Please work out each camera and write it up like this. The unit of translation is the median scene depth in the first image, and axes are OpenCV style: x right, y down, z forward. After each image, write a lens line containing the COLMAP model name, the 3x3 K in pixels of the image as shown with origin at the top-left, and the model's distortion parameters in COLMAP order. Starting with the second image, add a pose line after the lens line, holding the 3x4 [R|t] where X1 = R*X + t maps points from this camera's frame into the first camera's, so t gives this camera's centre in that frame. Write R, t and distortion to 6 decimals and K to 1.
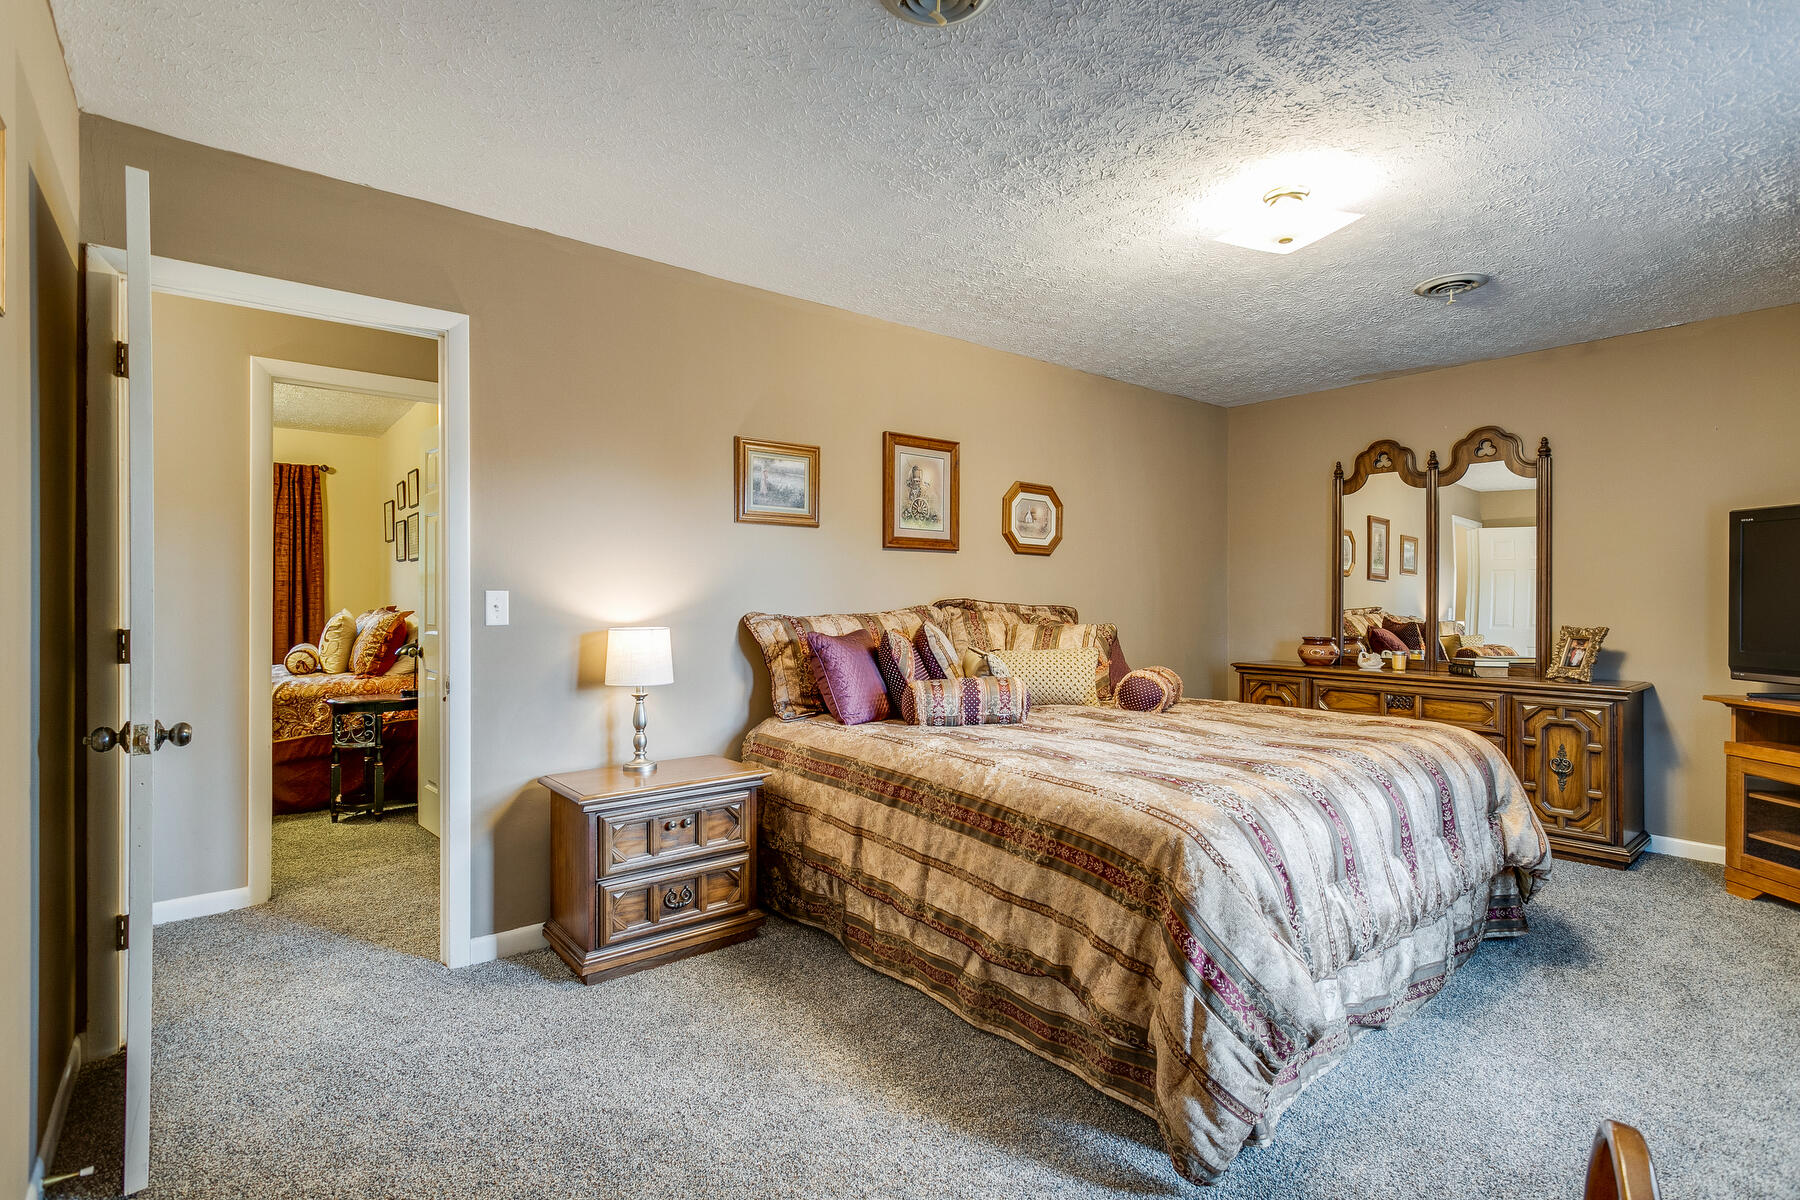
lens RADIAL K [[881.8, 0, 900.0], [0, 881.8, 600.0], [0, 0, 1]] dist [0.000973, 0.000081]
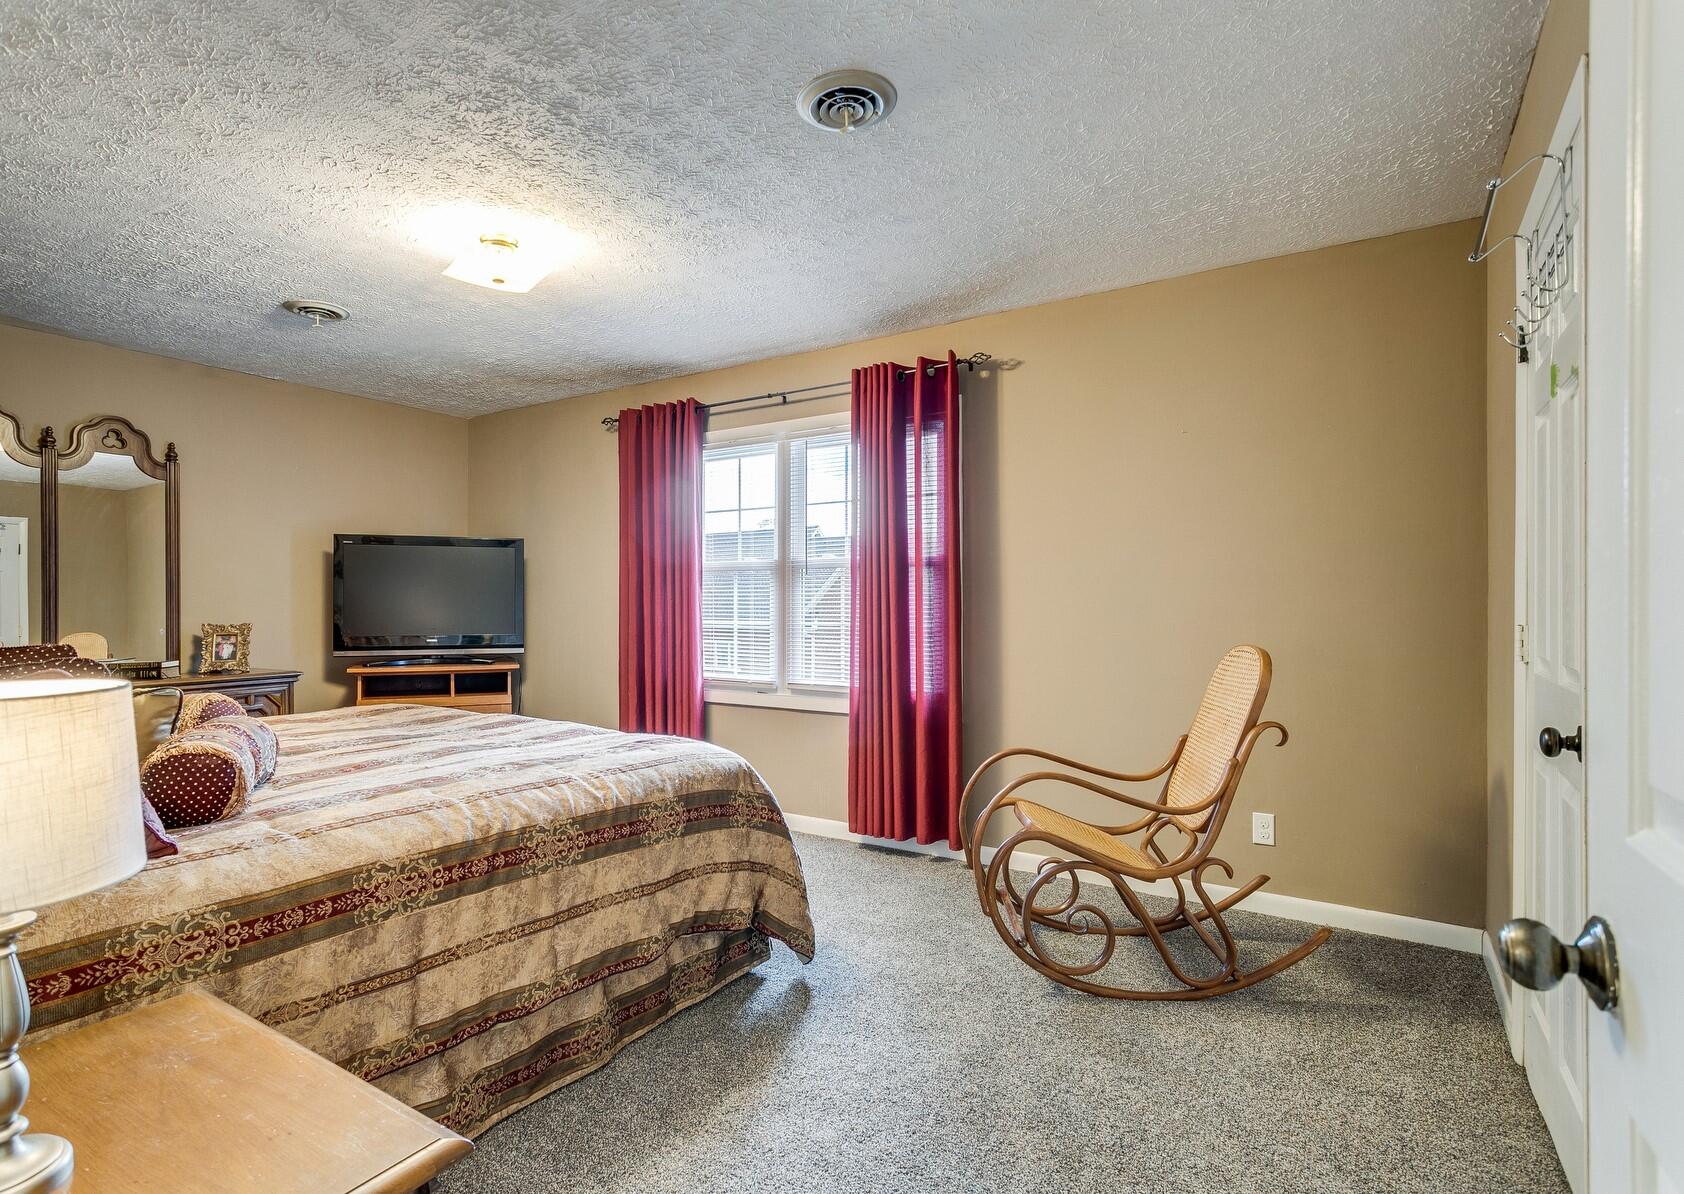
lens RADIAL K [[819.0, 0, 842.0], [0, 819.0, 597.0], [0, 0, 1]] dist [-0.000834, -0.000072]
pose [[-0.322648, 0.003110, 0.946514, -0.777097], [0.005468, 0.999984, -0.001422, 0.004344], [-0.946503, 0.004717, -0.322660, 1.015848]]
